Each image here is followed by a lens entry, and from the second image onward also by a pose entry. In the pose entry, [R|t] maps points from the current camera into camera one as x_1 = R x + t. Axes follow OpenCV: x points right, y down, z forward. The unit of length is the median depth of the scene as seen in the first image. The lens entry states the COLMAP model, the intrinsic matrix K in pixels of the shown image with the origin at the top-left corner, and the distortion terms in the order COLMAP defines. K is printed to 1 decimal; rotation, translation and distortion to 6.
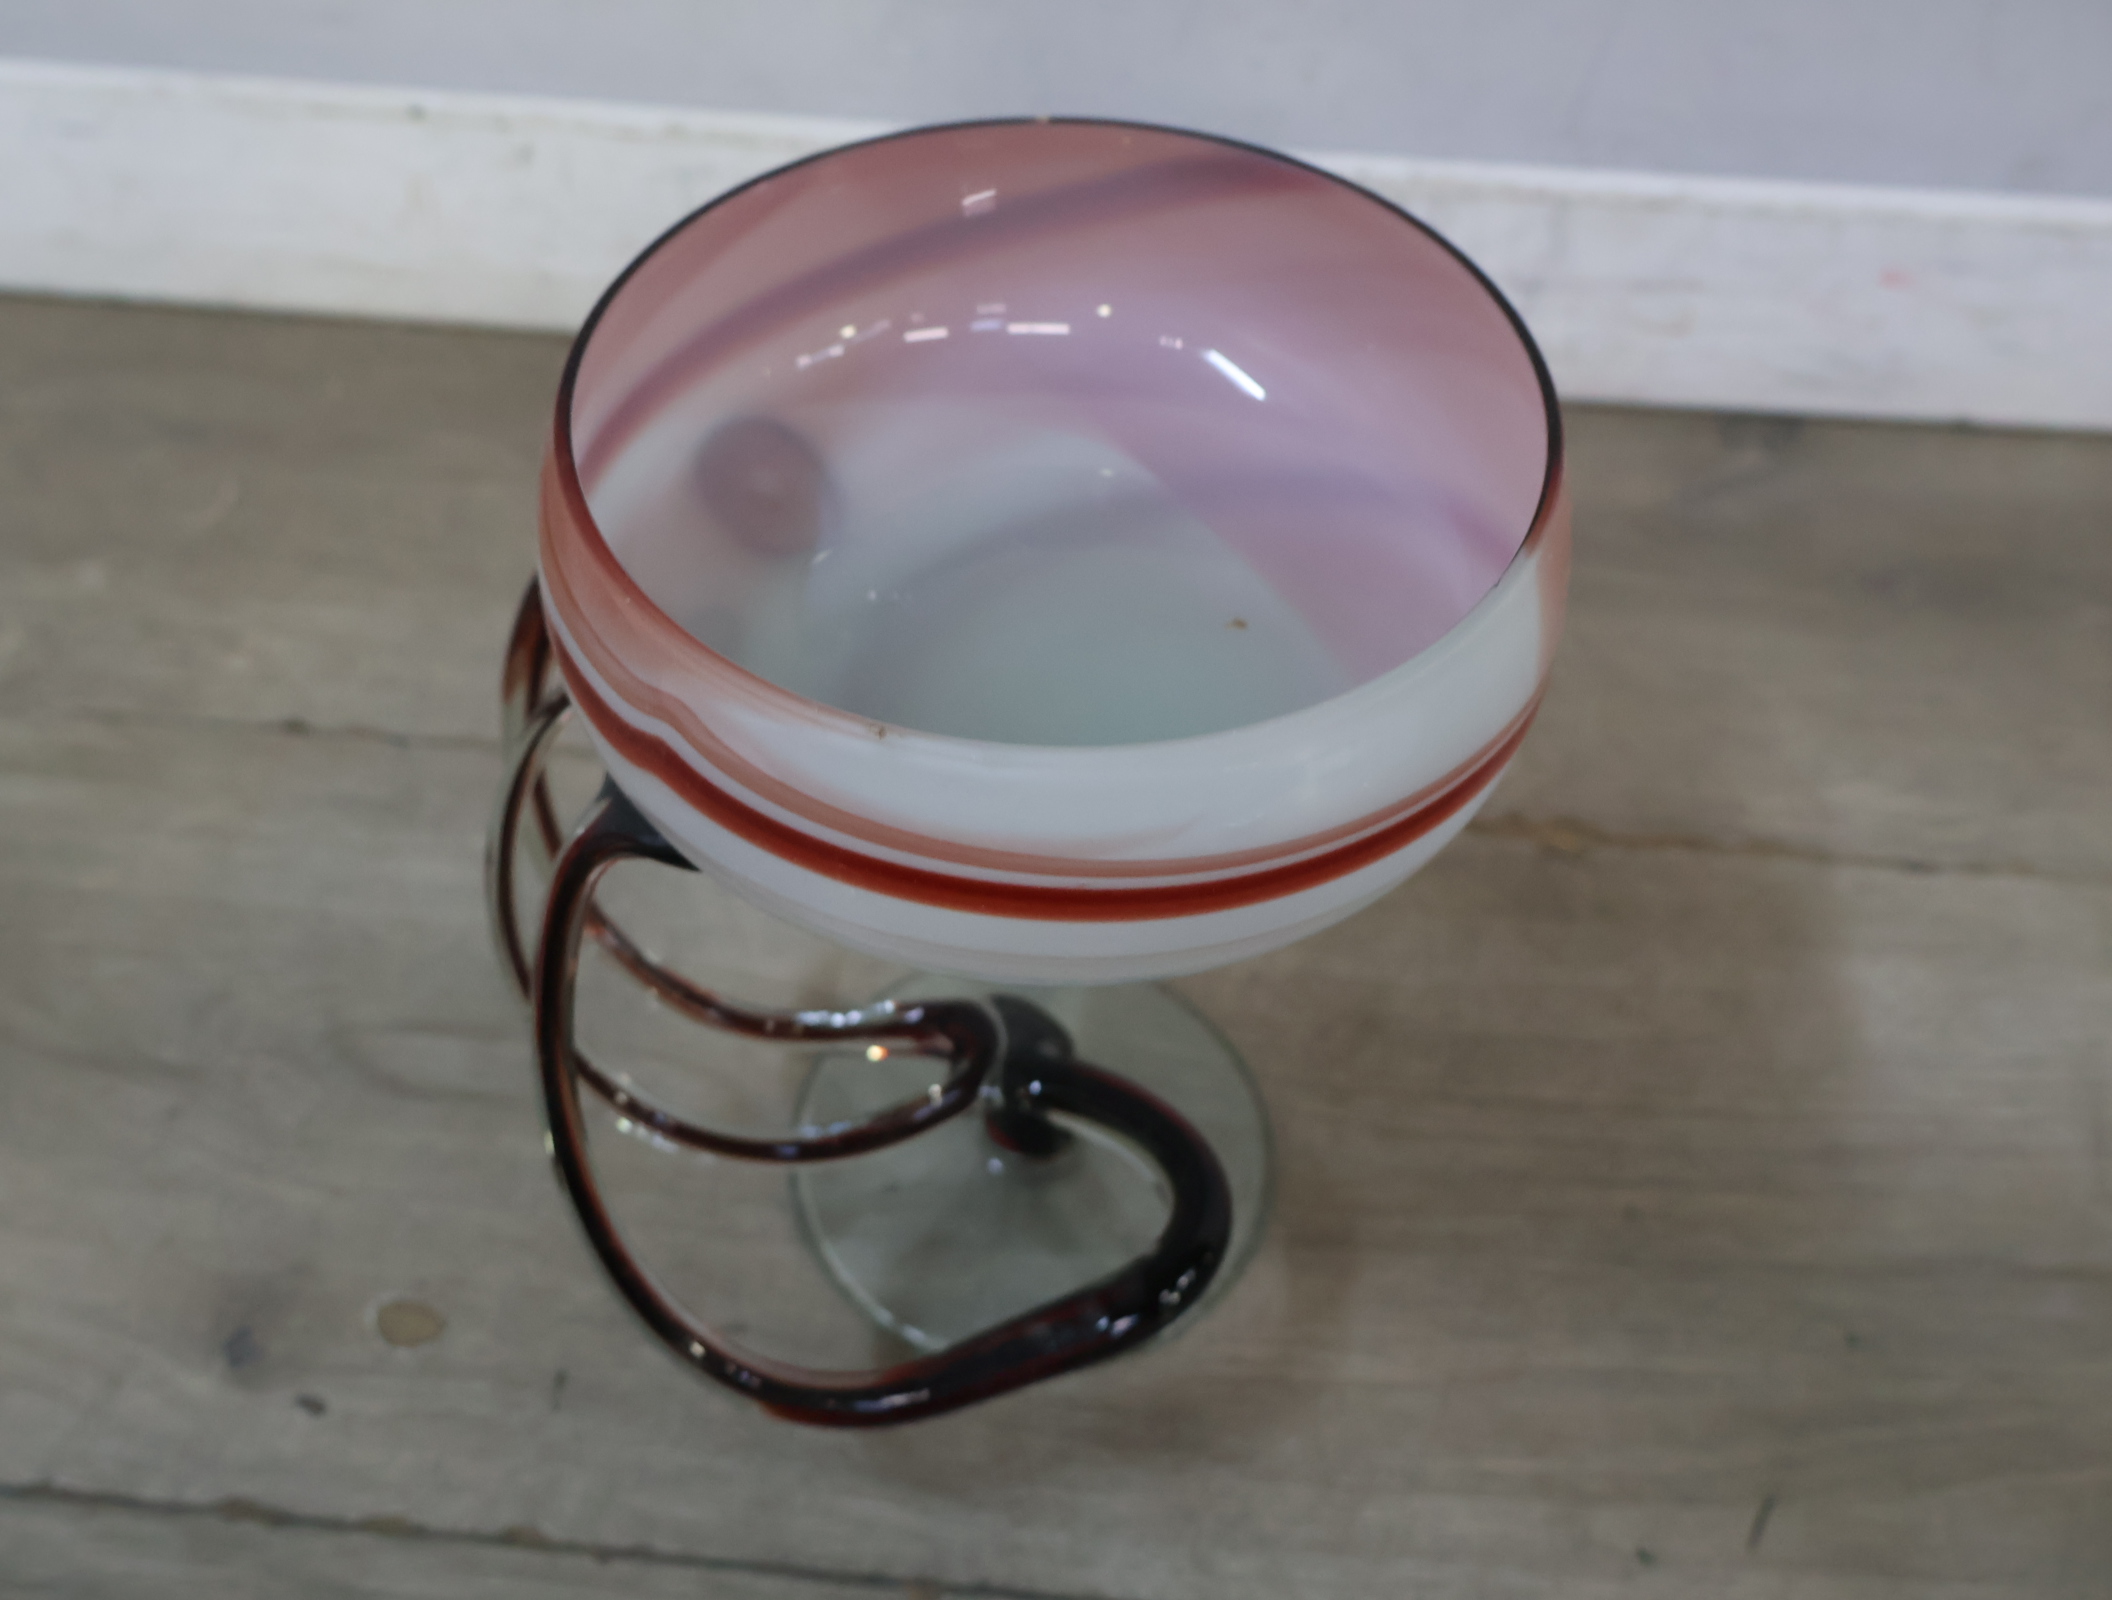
lens RADIAL K [[2096.5, 0, 1054.5], [0, 2096.5, 805.3], [0, 0, 1]] dist [0.021951, -0.008406]
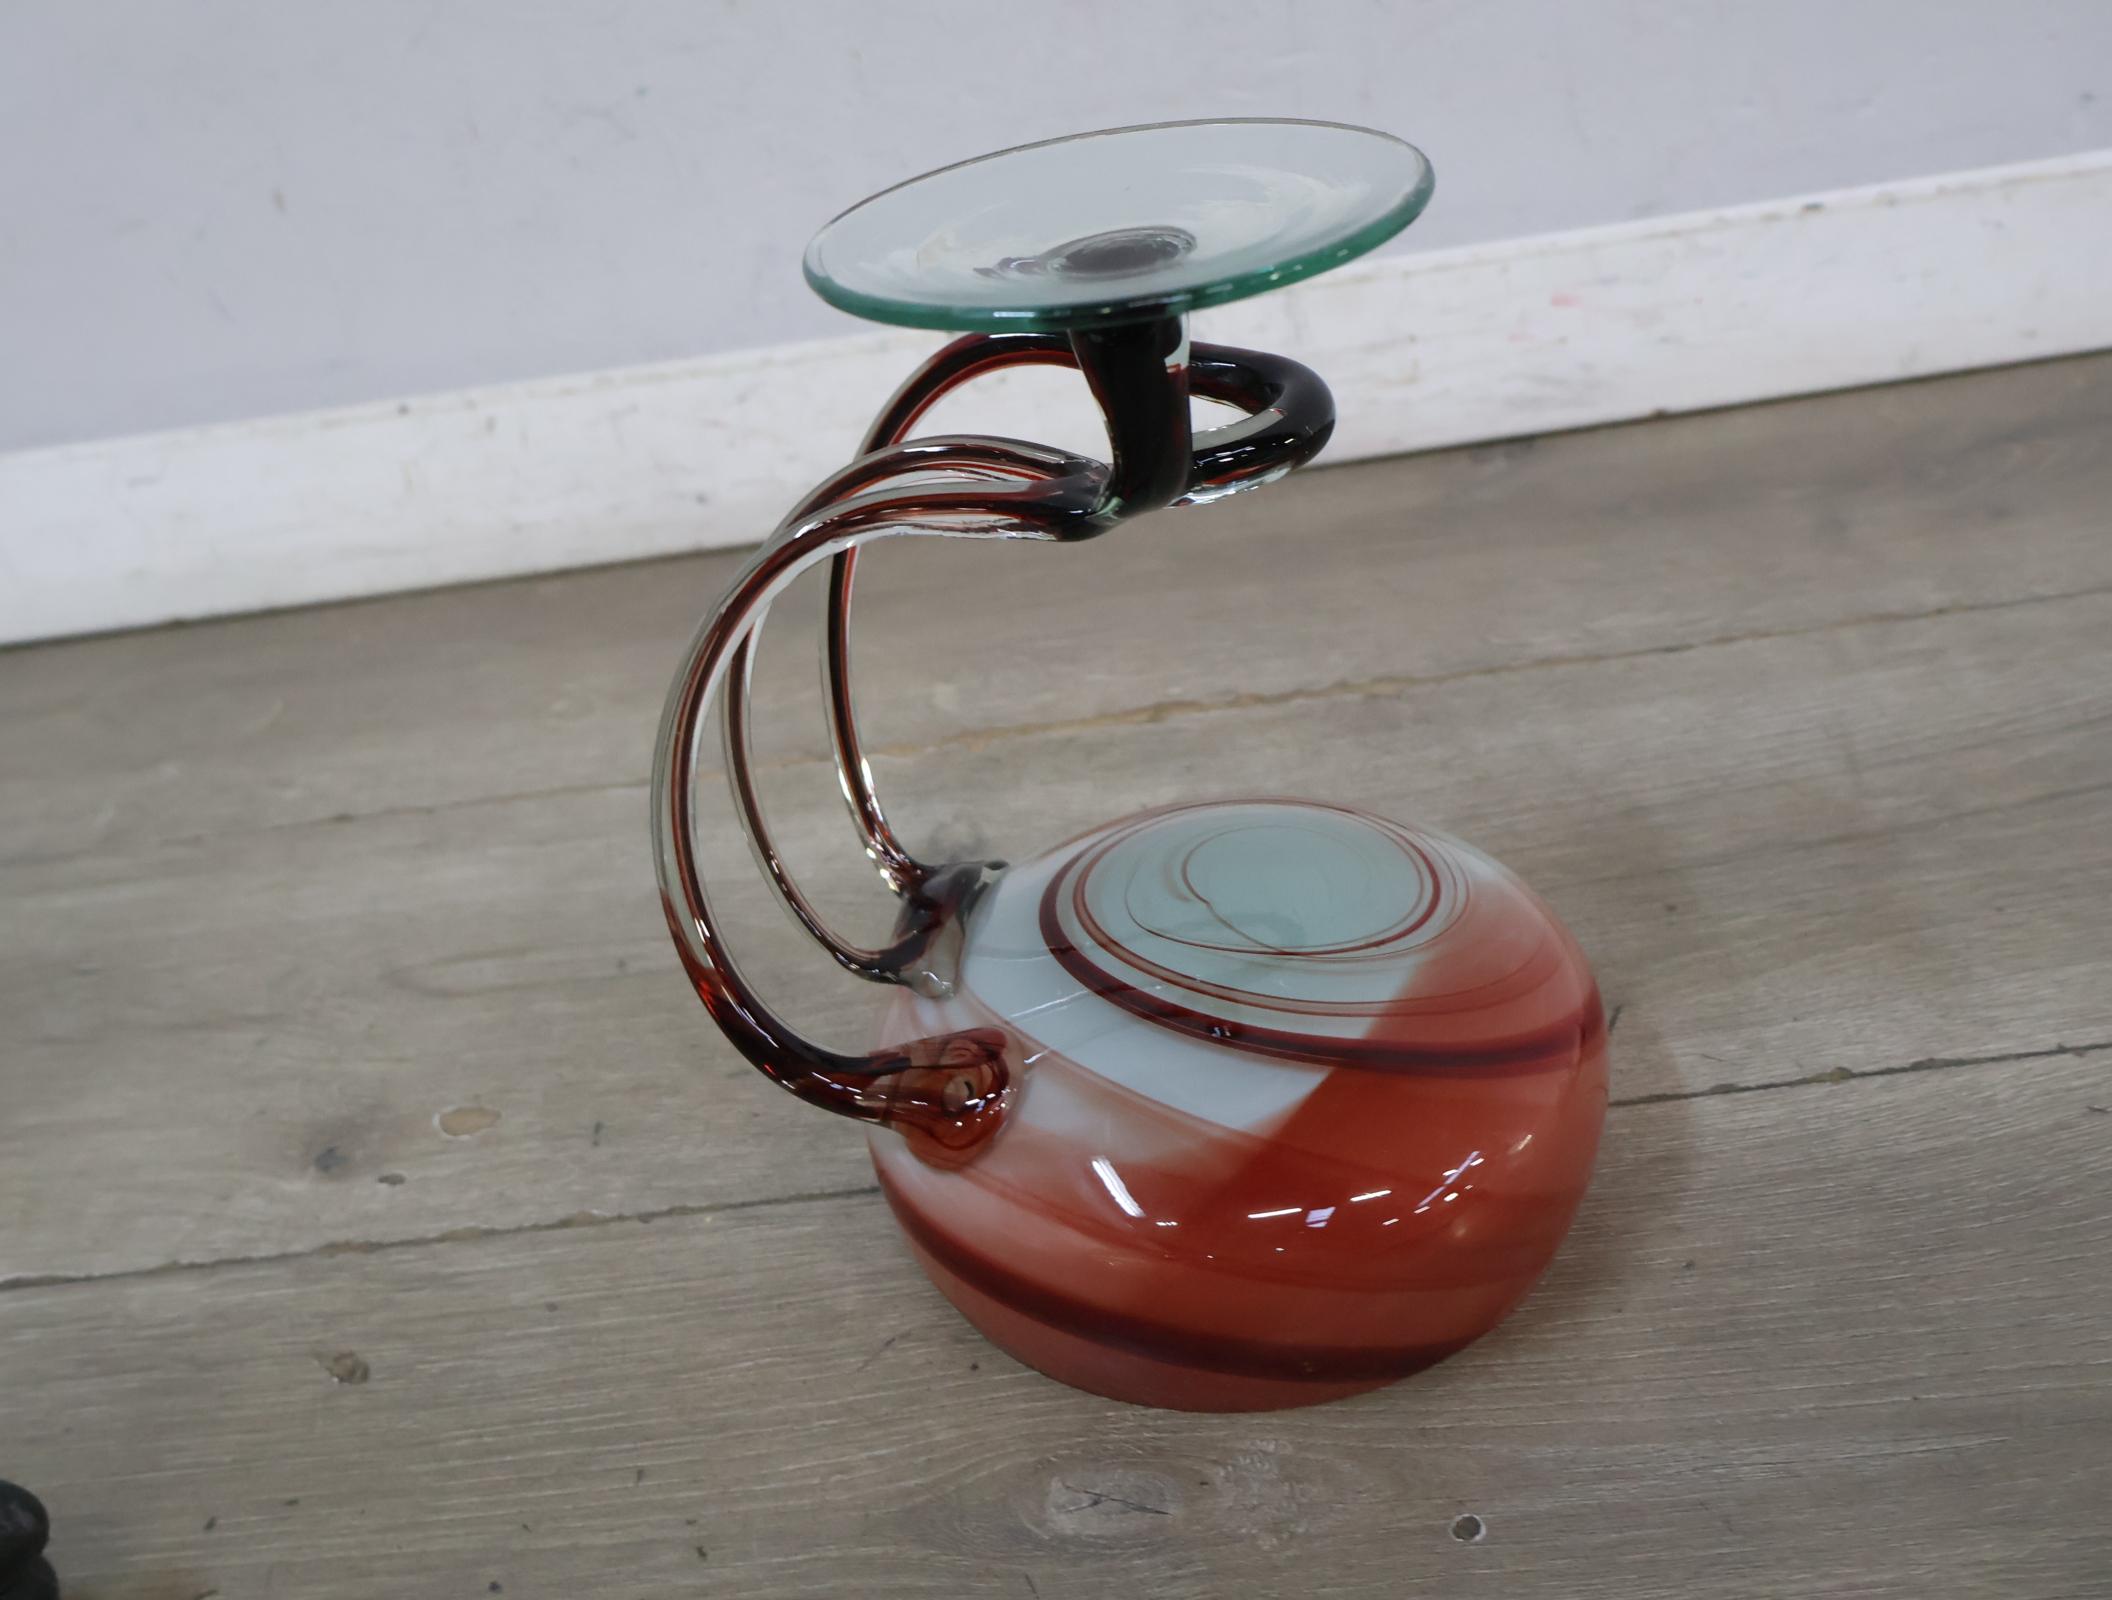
lens RADIAL K [[2096.5, 0, 1054.5], [0, 2096.5, 805.3], [0, 0, 1]] dist [0.021951, -0.008406]
pose [[0.981982, -0.188697, 0.010250, 0.036601], [0.181776, 0.928356, -0.324211, 0.509472], [0.051662, 0.320233, 0.945929, -0.151386]]
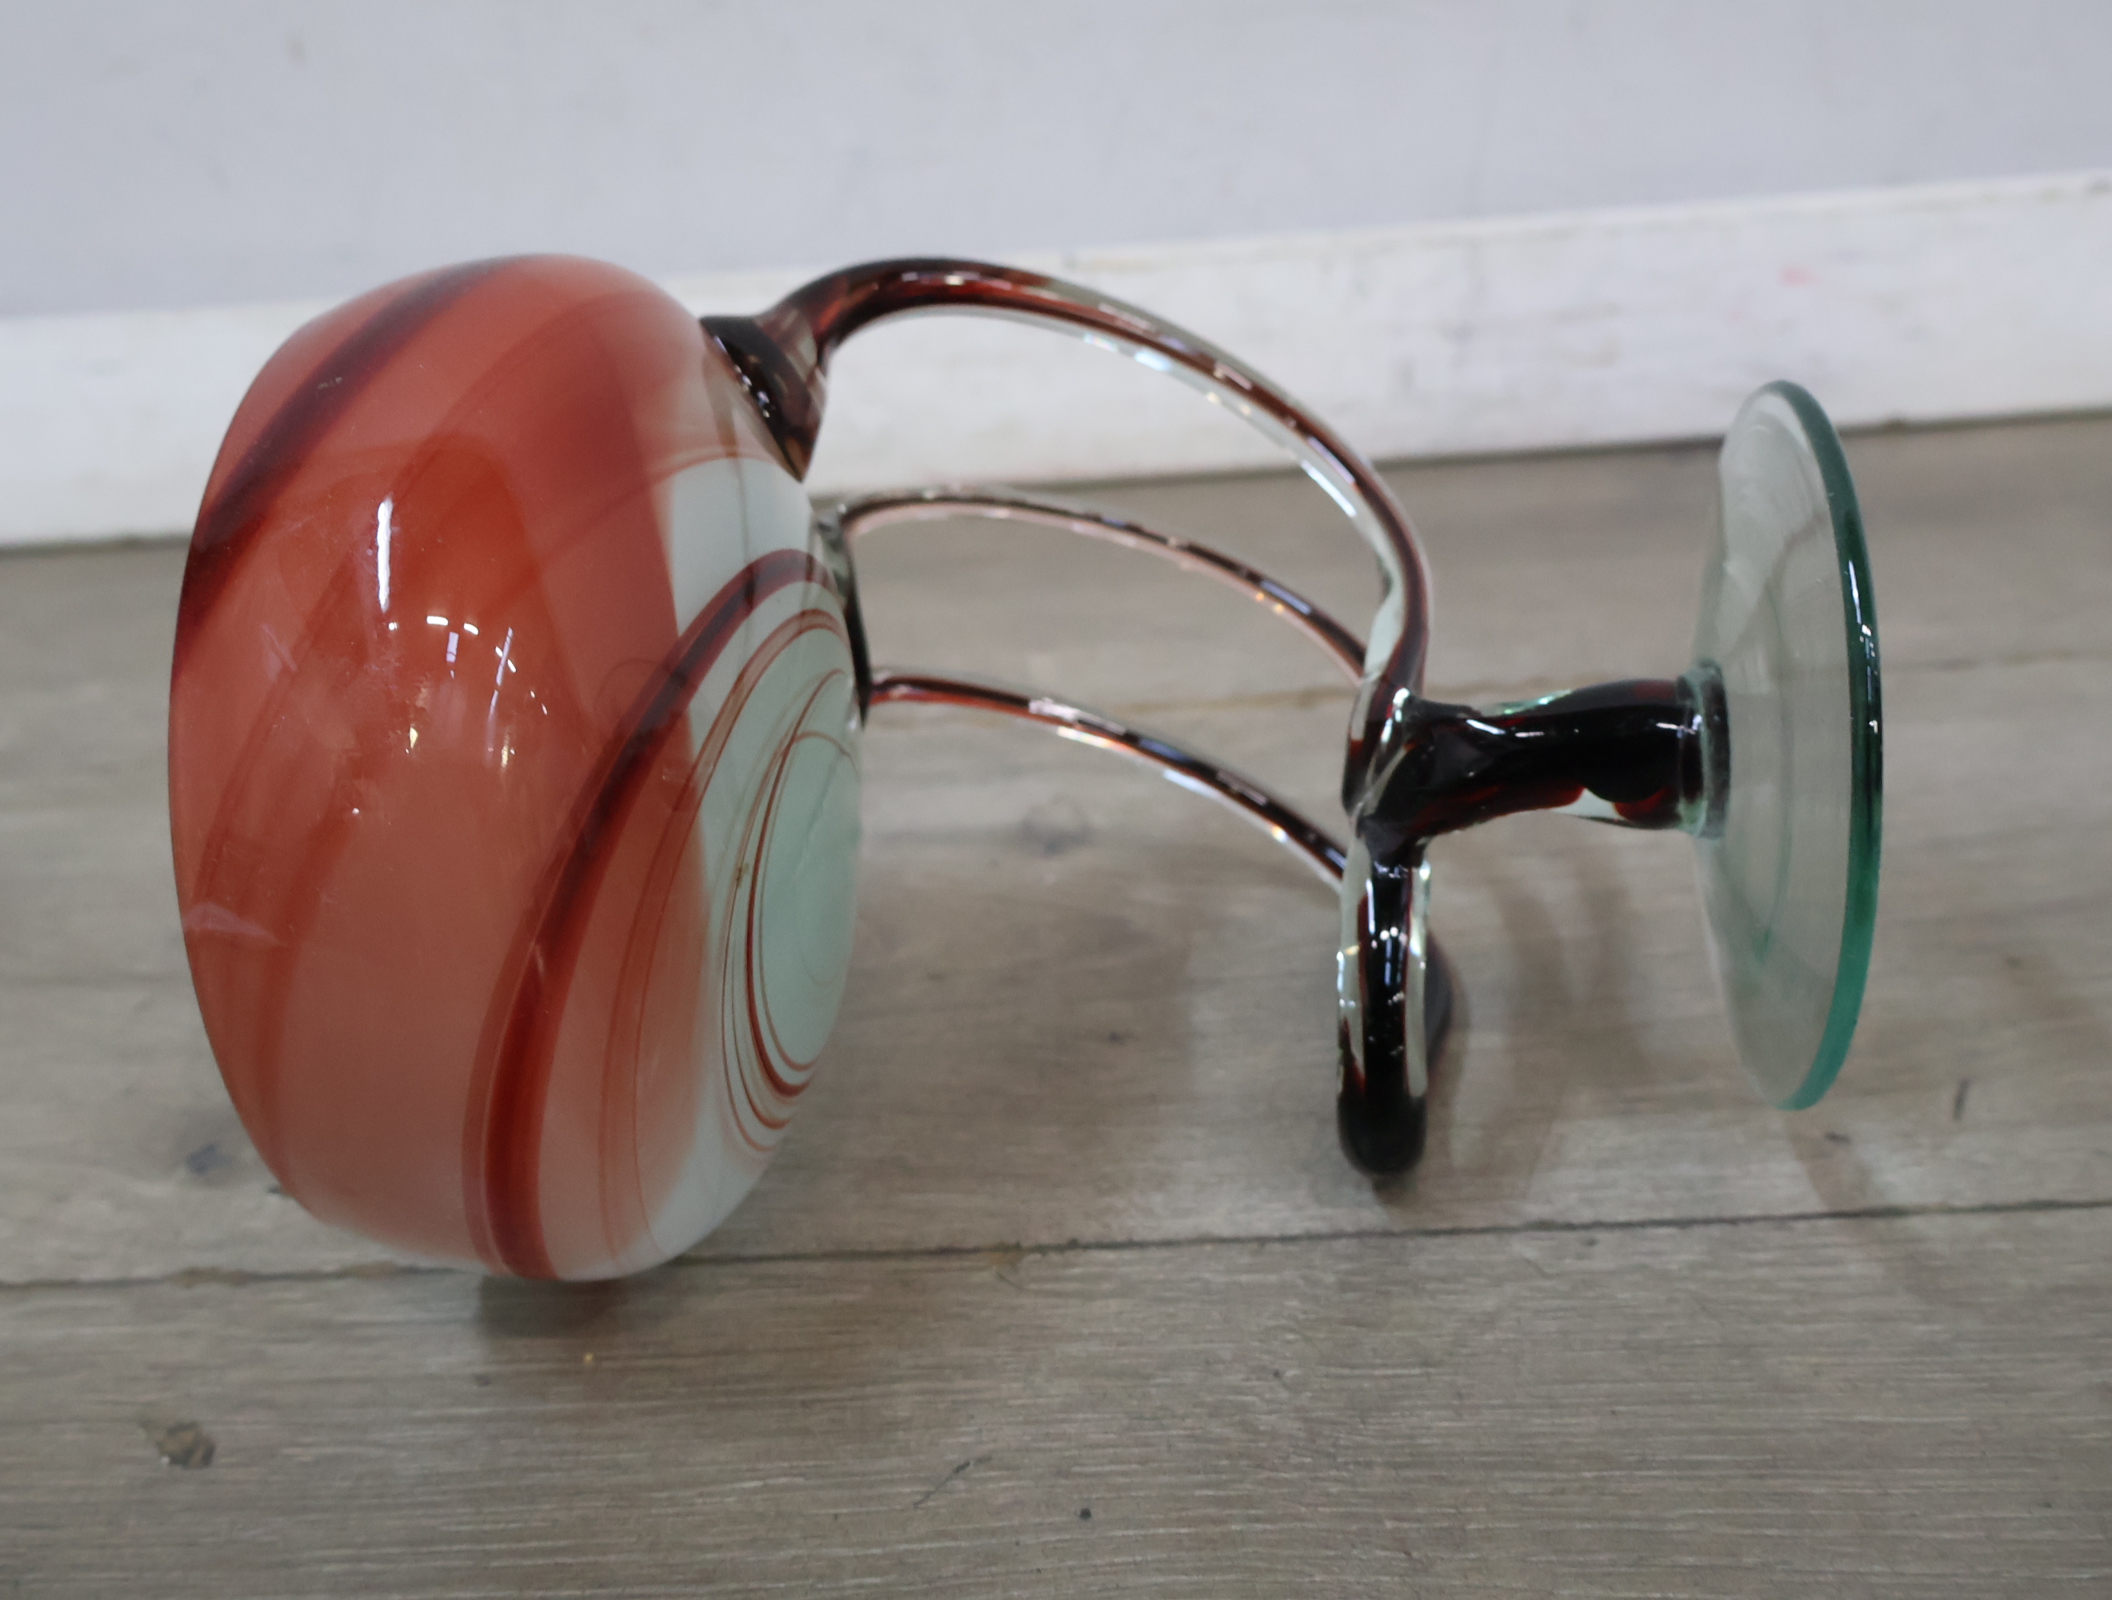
lens RADIAL K [[2092.4, 0, 1058.3], [0, 2092.4, 793.0], [0, 0, 1]] dist [0.009365, 0.004515]
pose [[0.993499, -0.112182, 0.019360, -0.032044], [0.110987, 0.916661, -0.383947, 0.474726], [0.025326, 0.383600, 0.923152, 0.137289]]
